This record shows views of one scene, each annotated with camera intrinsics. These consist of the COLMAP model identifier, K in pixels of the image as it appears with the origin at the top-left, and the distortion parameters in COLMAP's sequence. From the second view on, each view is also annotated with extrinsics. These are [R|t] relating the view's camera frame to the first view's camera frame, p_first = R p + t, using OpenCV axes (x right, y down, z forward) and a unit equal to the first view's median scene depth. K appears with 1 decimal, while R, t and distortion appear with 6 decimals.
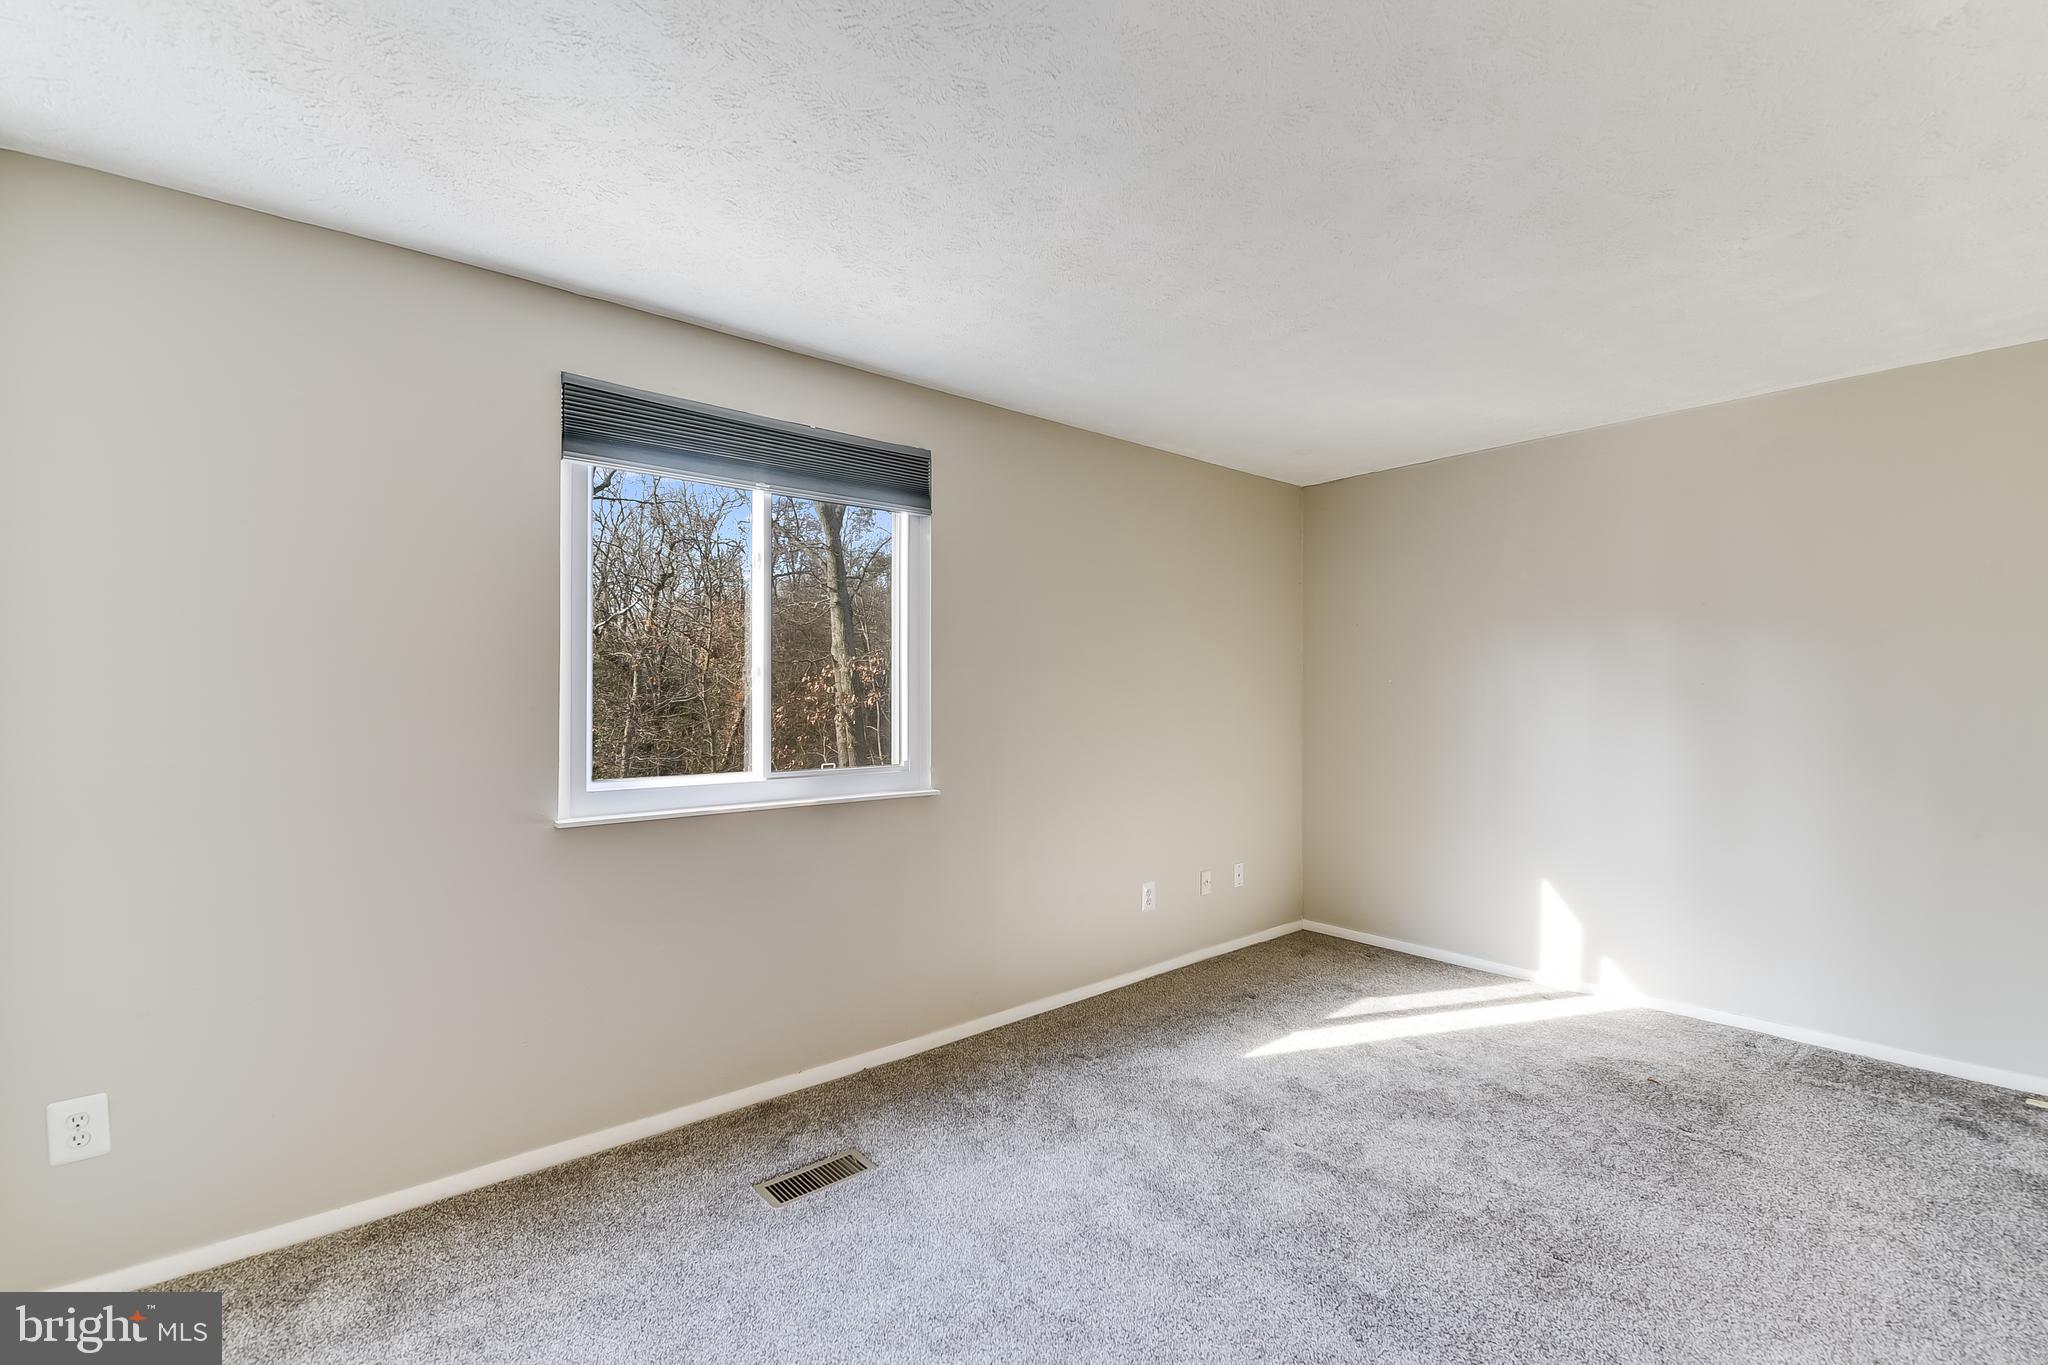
lens RADIAL K [[892.3, 0, 1023.9], [0, 892.3, 690.0], [0, 0, 1]] dist [0.001725, -0.008104]
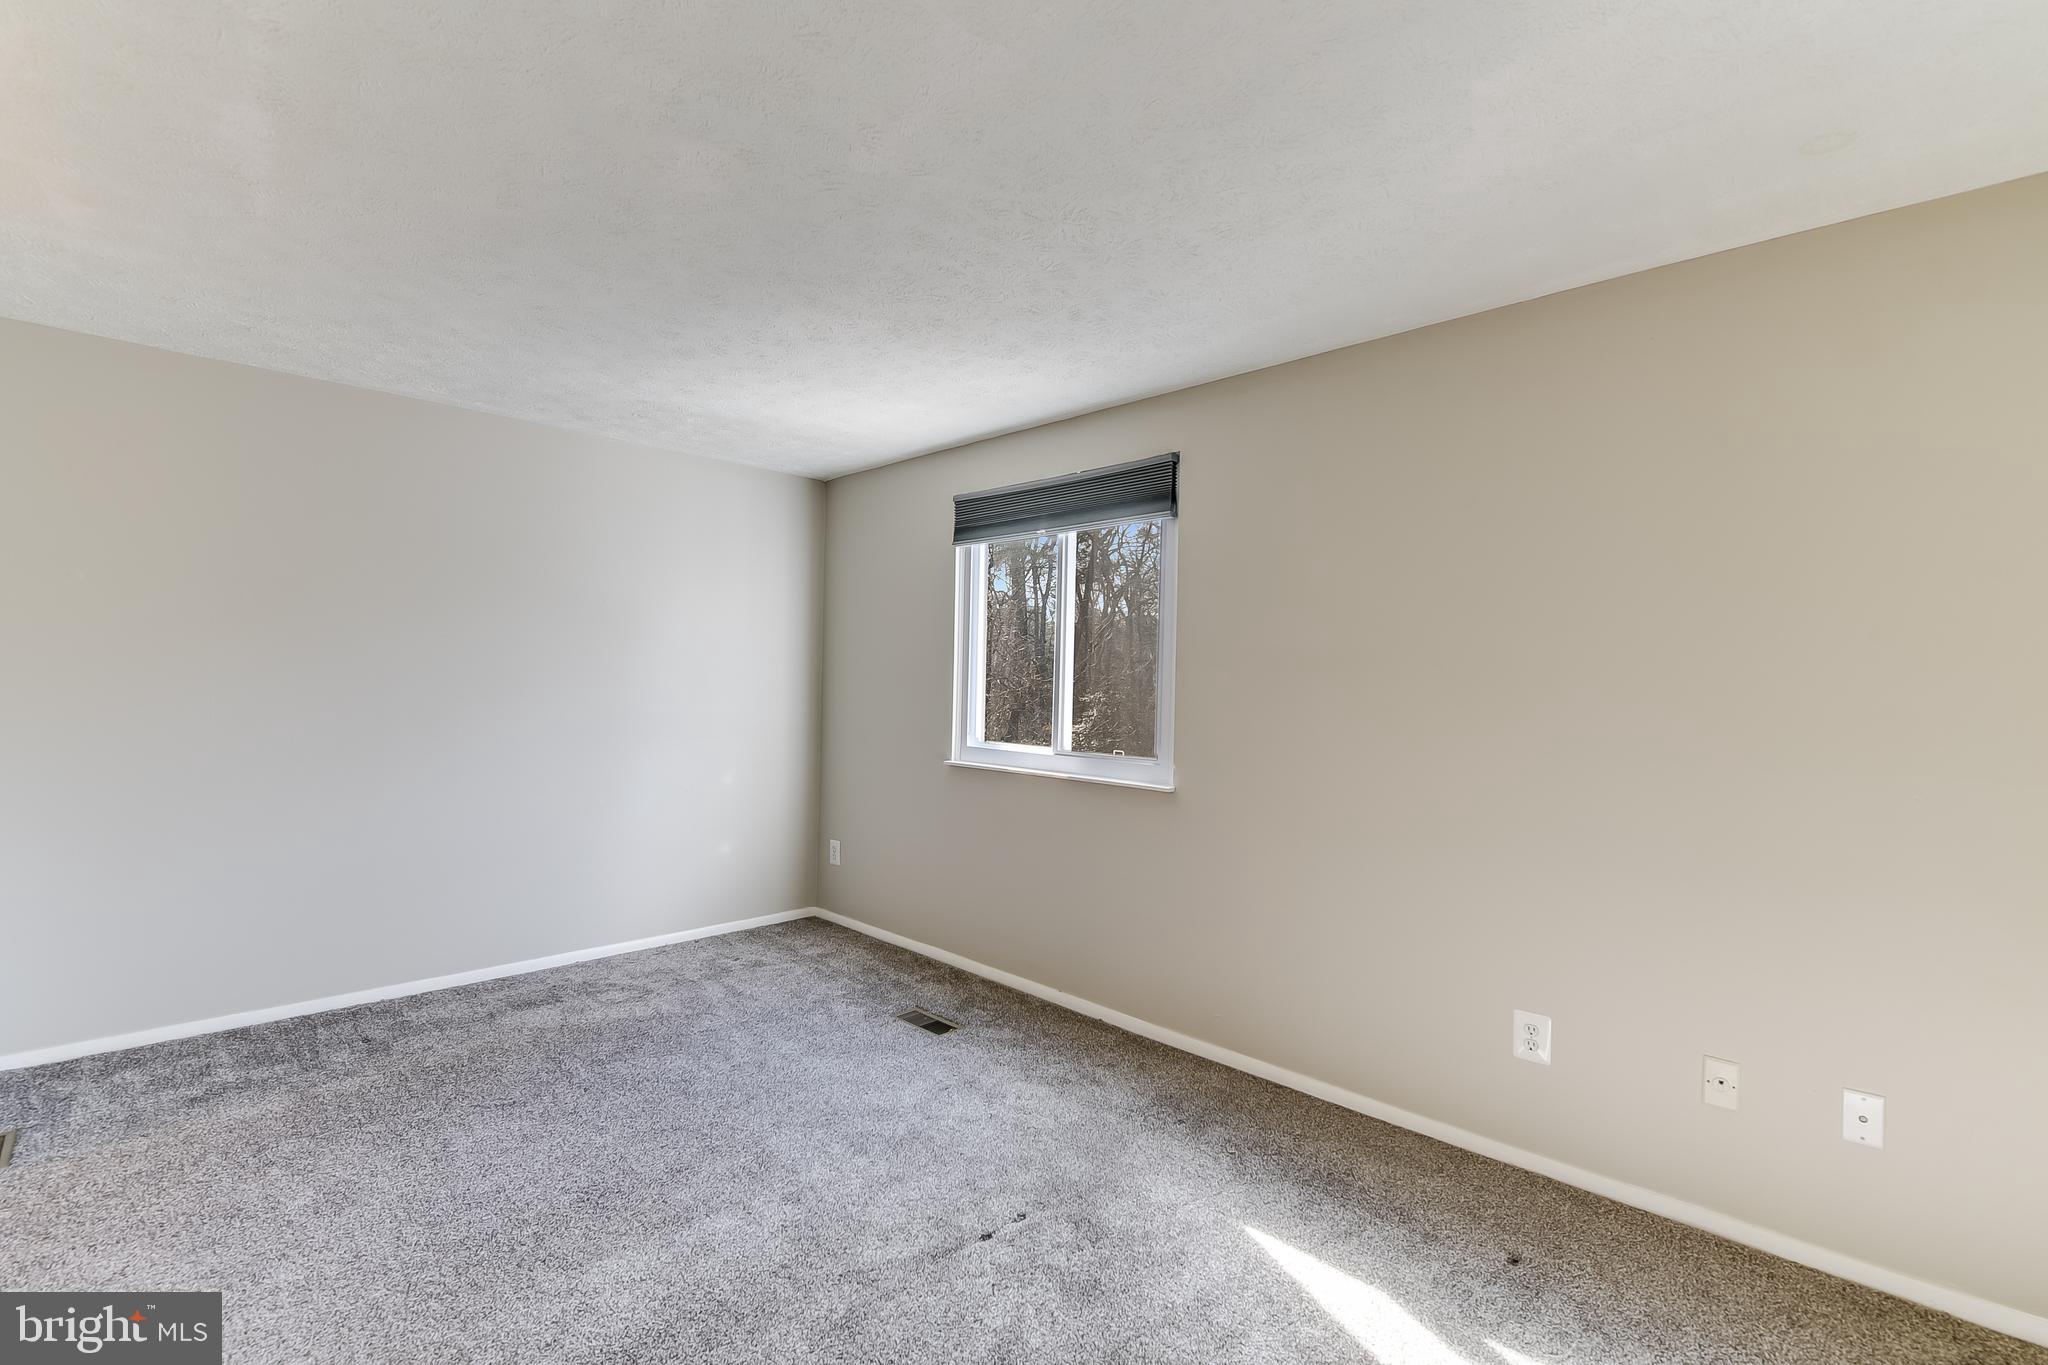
lens RADIAL K [[892.3, 0, 1023.9], [0, 892.3, 690.0], [0, 0, 1]] dist [0.001725, -0.008104]
pose [[0.087749, 0.006659, -0.996120, 0.901220], [-0.021321, 0.999761, 0.004805, 0.000019], [0.995914, 0.020816, 0.087870, 0.755561]]
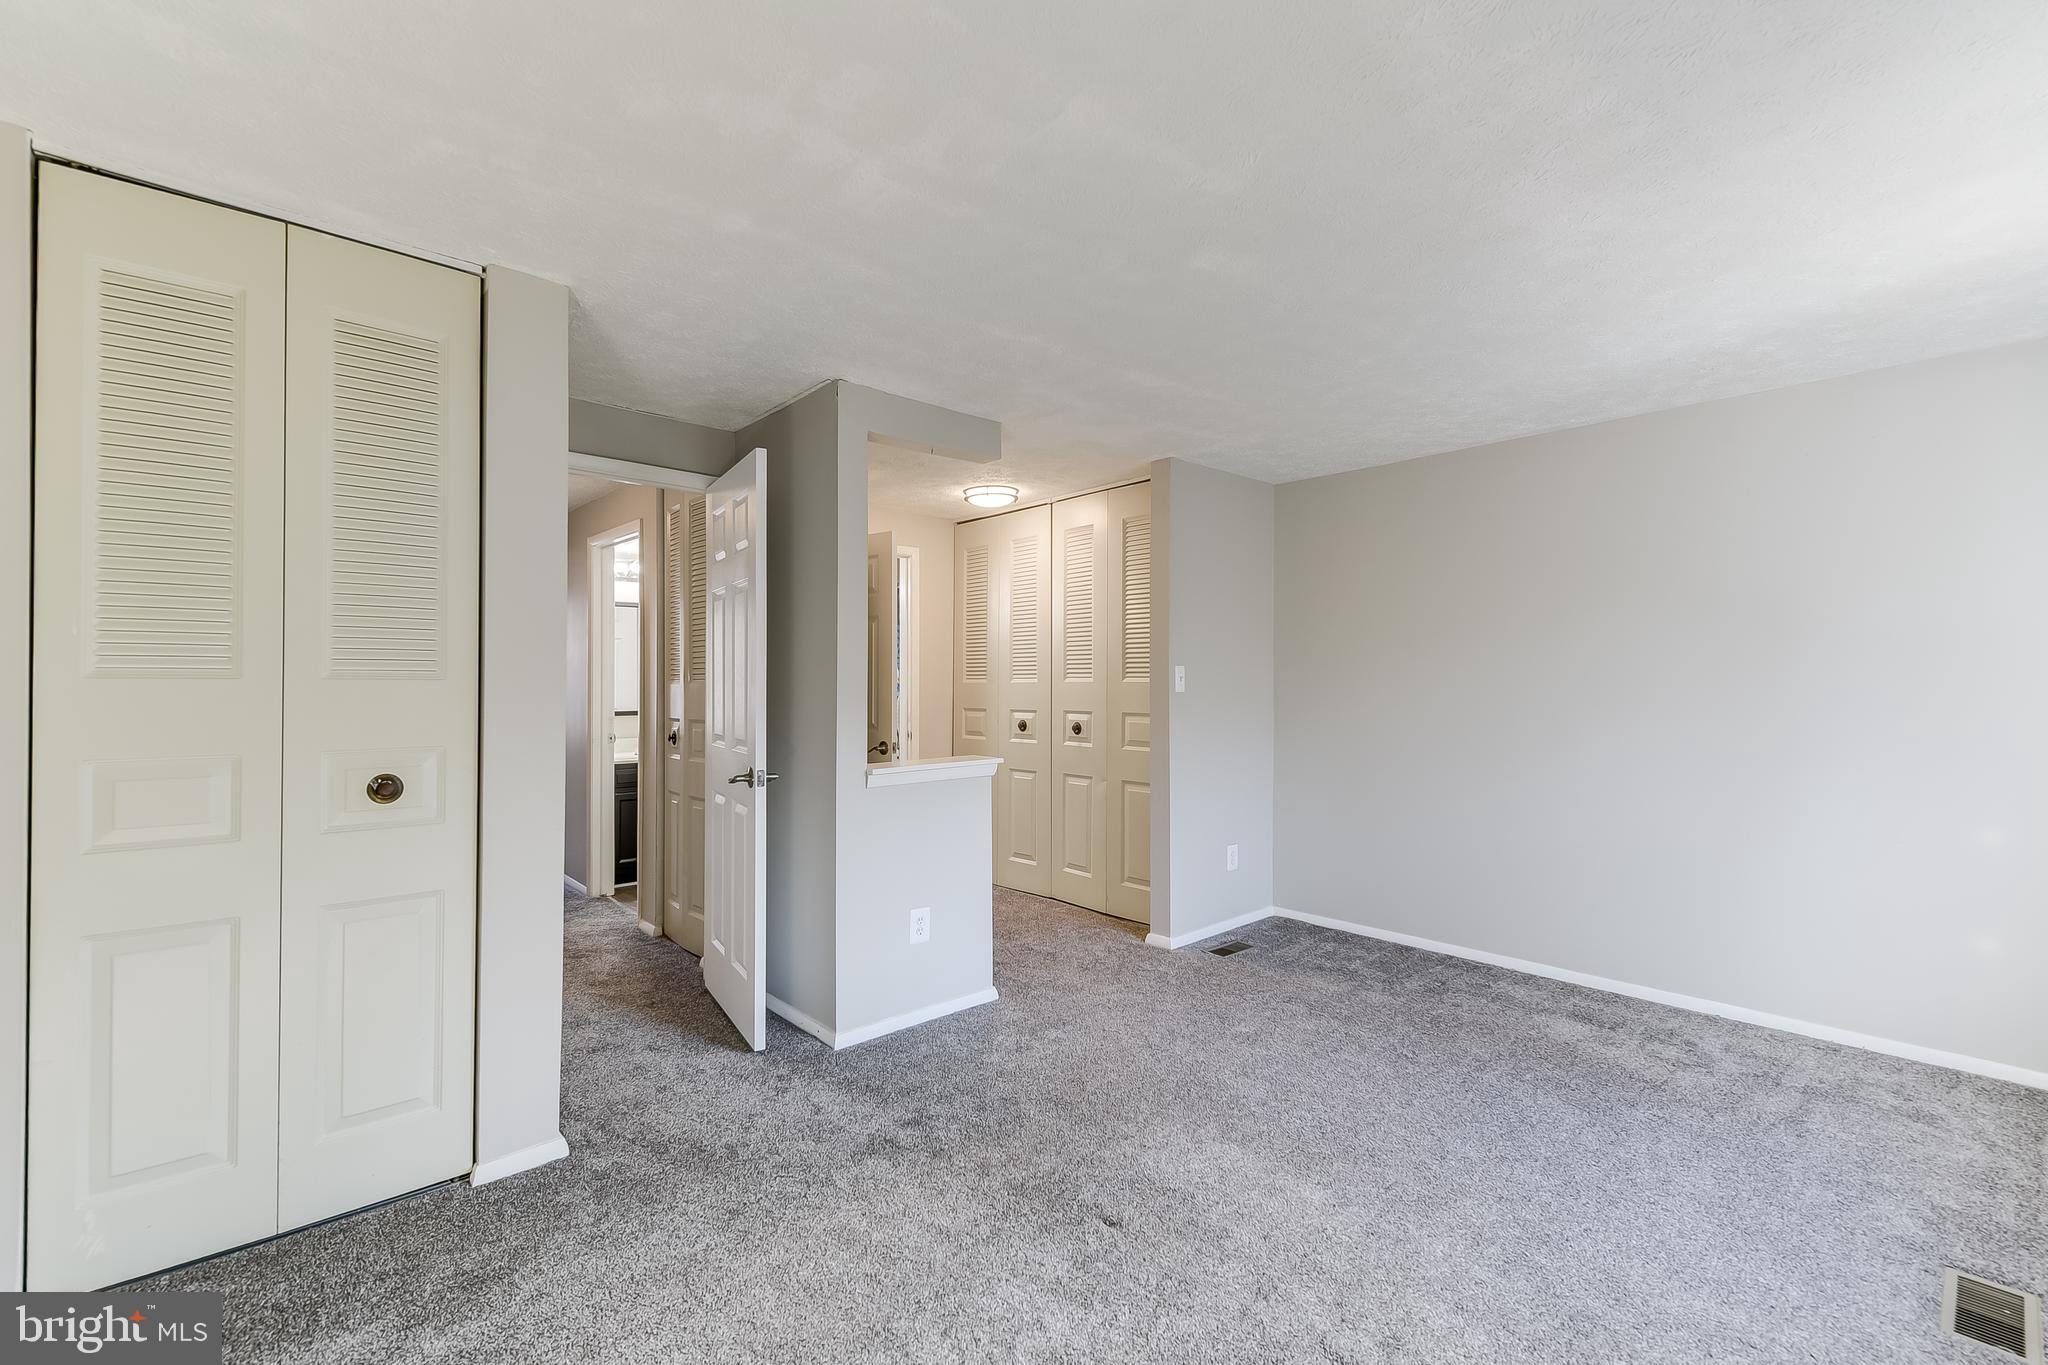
lens RADIAL K [[878.5, 0, 1017.4], [0, 878.5, 688.7], [0, 0, 1]] dist [0.019464, -0.008621]
pose [[-0.999596, -0.002967, -0.028259, 0.473355], [-0.003223, 0.999954, 0.009018, 0.001776], [0.028231, 0.009106, -0.999560, 1.287022]]
